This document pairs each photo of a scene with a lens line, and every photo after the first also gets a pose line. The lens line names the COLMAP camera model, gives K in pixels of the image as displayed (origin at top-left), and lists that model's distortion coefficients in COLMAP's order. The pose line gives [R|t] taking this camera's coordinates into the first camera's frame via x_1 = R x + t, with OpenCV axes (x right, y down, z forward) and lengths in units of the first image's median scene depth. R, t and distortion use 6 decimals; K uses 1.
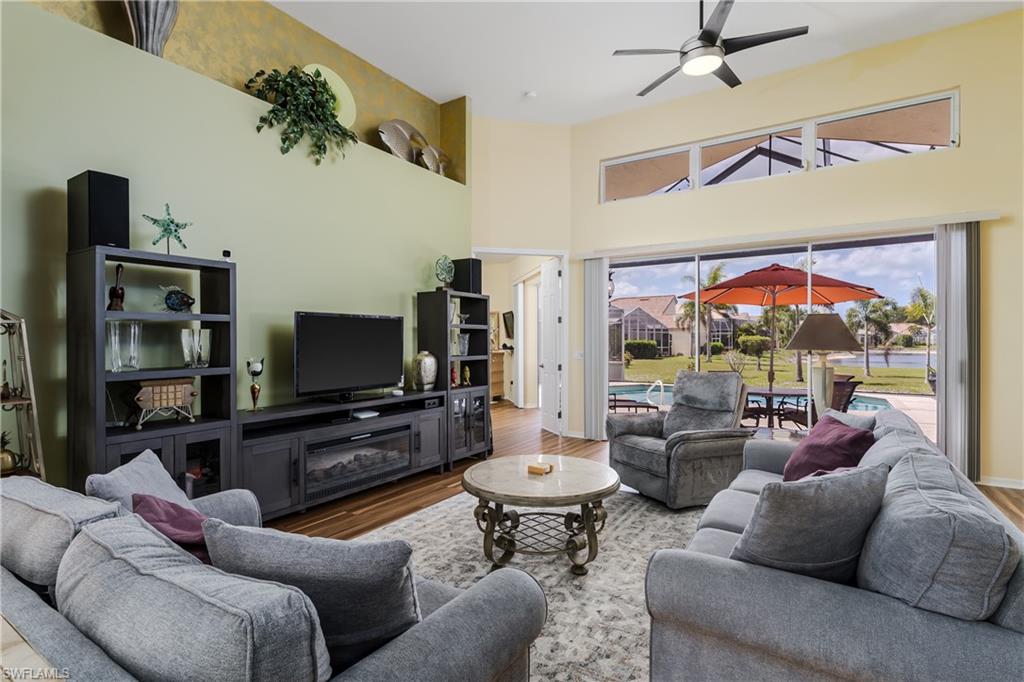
lens RADIAL K [[501.5, 0, 521.3], [0, 501.5, 336.3], [0, 0, 1]] dist [0.006778, -0.001537]
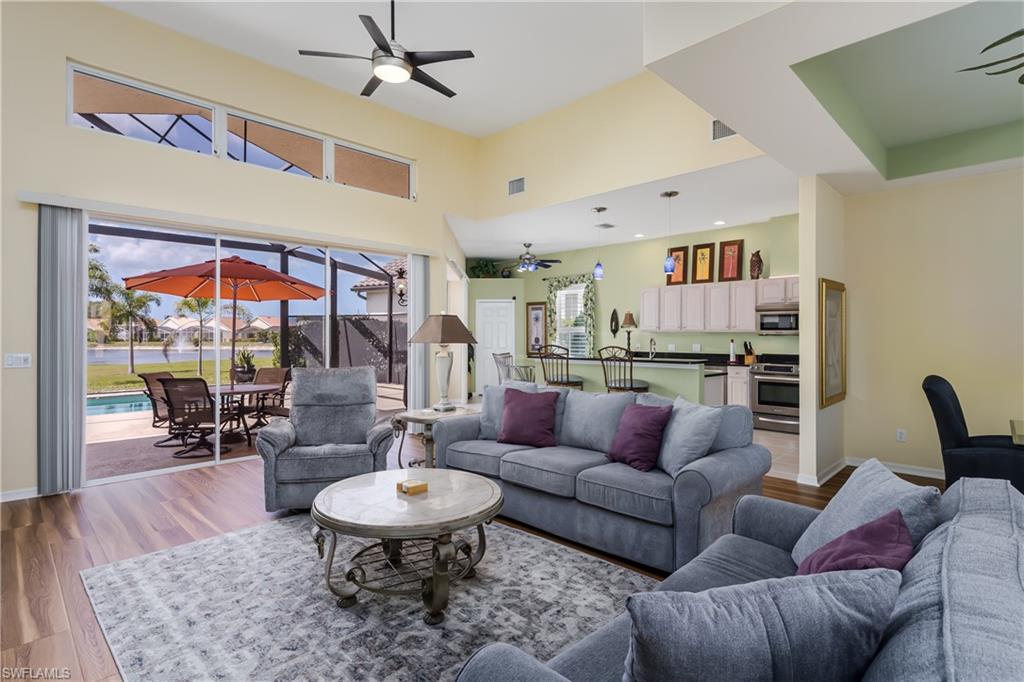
lens RADIAL K [[501.5, 0, 510.2], [0, 501.5, 334.4], [0, 0, 1]] dist [0.006778, -0.001537]
pose [[0.216785, 0.006085, 0.976201, -0.554839], [-0.009927, 0.999943, -0.004029, 0.004279], [-0.976169, -0.008817, 0.216832, 0.482376]]
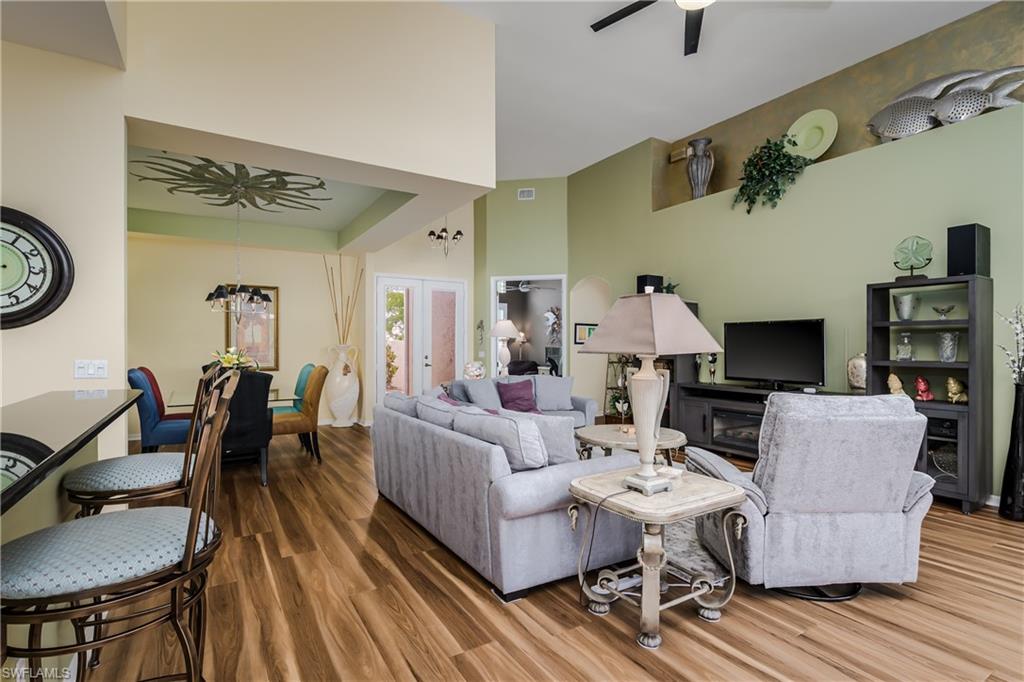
lens RADIAL K [[501.5, 0, 513.4], [0, 501.5, 343.4], [0, 0, 1]] dist [0.006778, -0.001537]
pose [[-0.446383, -0.000006, -0.894842, 1.095444], [0.007454, 0.999965, -0.003725, 0.012019], [0.894811, -0.008333, -0.446367, 0.994346]]
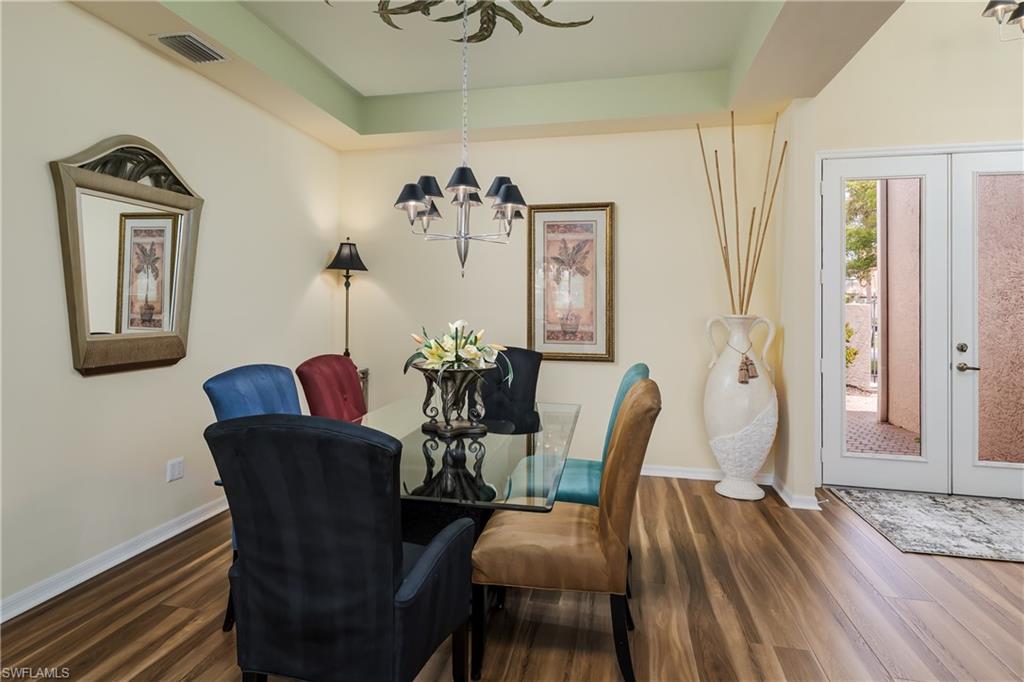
lens RADIAL K [[563.9, 0, 493.3], [0, 563.9, 292.5], [0, 0, 1]] dist [0.002738, 0.001889]
pose [[-0.943812, -0.011835, -0.330271, 0.391132], [-0.002275, 0.999568, -0.029316, -0.002746], [0.330475, -0.026917, -0.943431, 0.333190]]
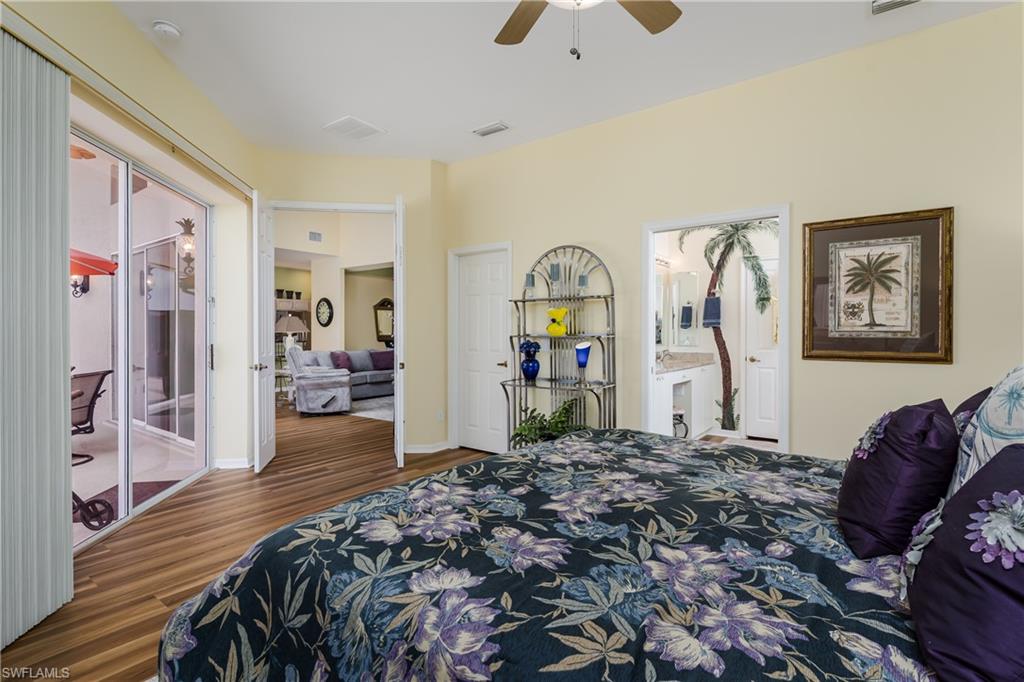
lens RADIAL K [[501.5, 0, 511.5], [0, 501.5, 334.8], [0, 0, 1]] dist [0.006778, -0.001537]
pose [[-0.995649, 0.002153, 0.093157, -0.617651], [0.001802, 0.999991, -0.003858, 0.043194], [-0.093165, -0.003673, -0.995644, 2.924024]]
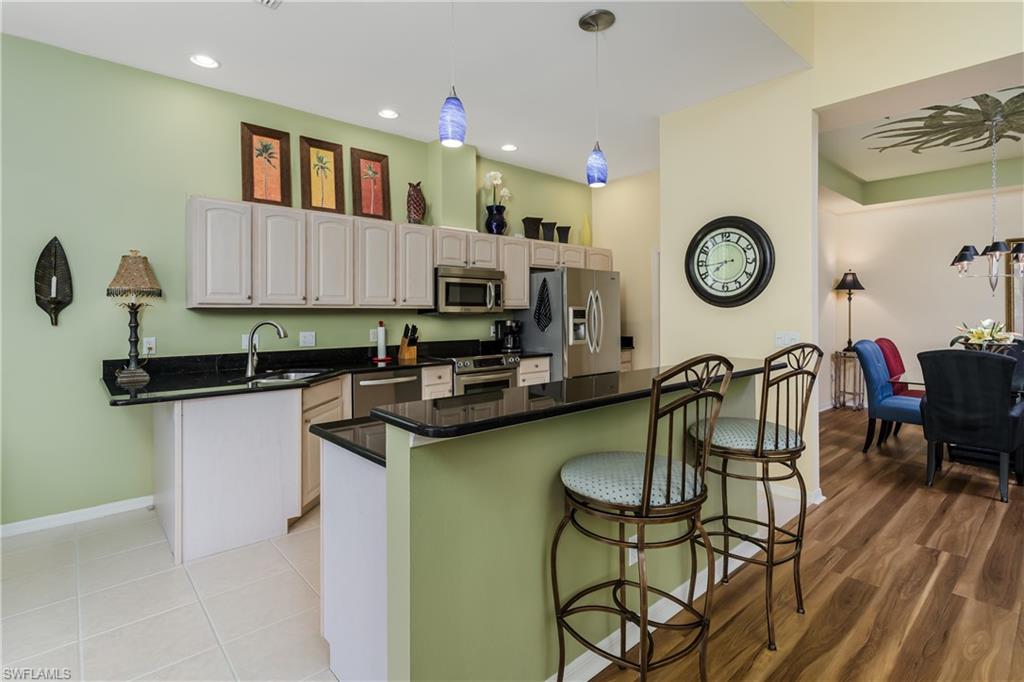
lens RADIAL K [[501.5, 0, 513.9], [0, 501.5, 306.3], [0, 0, 1]] dist [0.006778, -0.001537]
pose [[-0.959507, 0.011489, 0.281450, 0.909263], [0.005984, 0.999774, -0.020410, -0.000817], [-0.281620, -0.017900, -0.959359, 1.064378]]
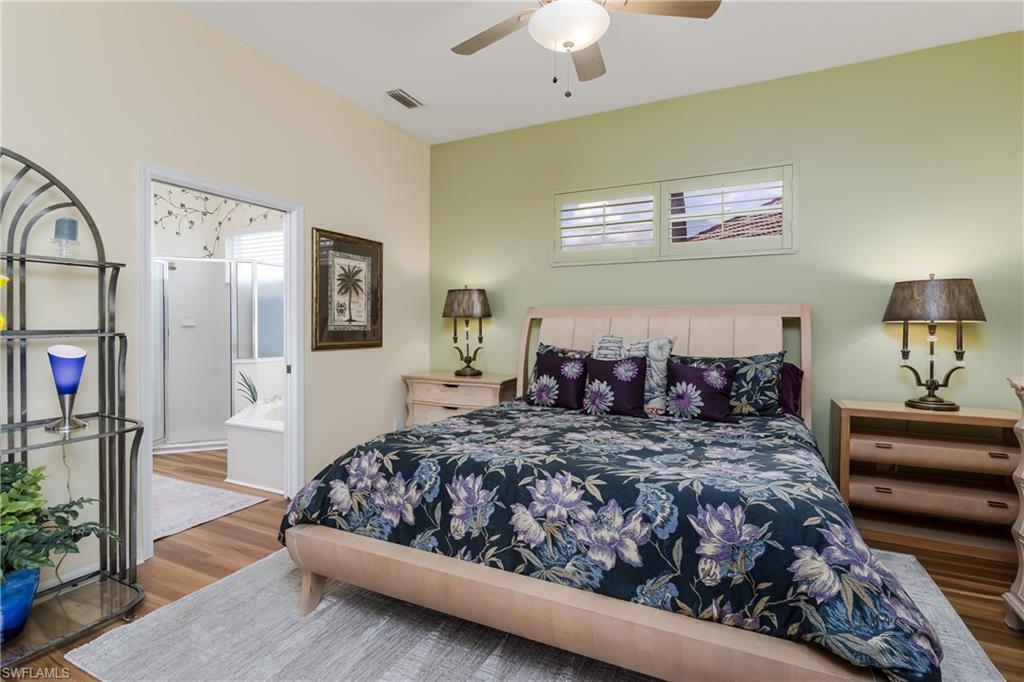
lens RADIAL K [[501.5, 0, 515.7], [0, 501.5, 334.8], [0, 0, 1]] dist [0.006778, -0.001537]
pose [[0.117549, 0.023235, -0.992795, 0.000231], [0.007584, 0.999676, 0.024294, 0.031074], [0.993038, -0.010385, 0.117334, 2.225933]]
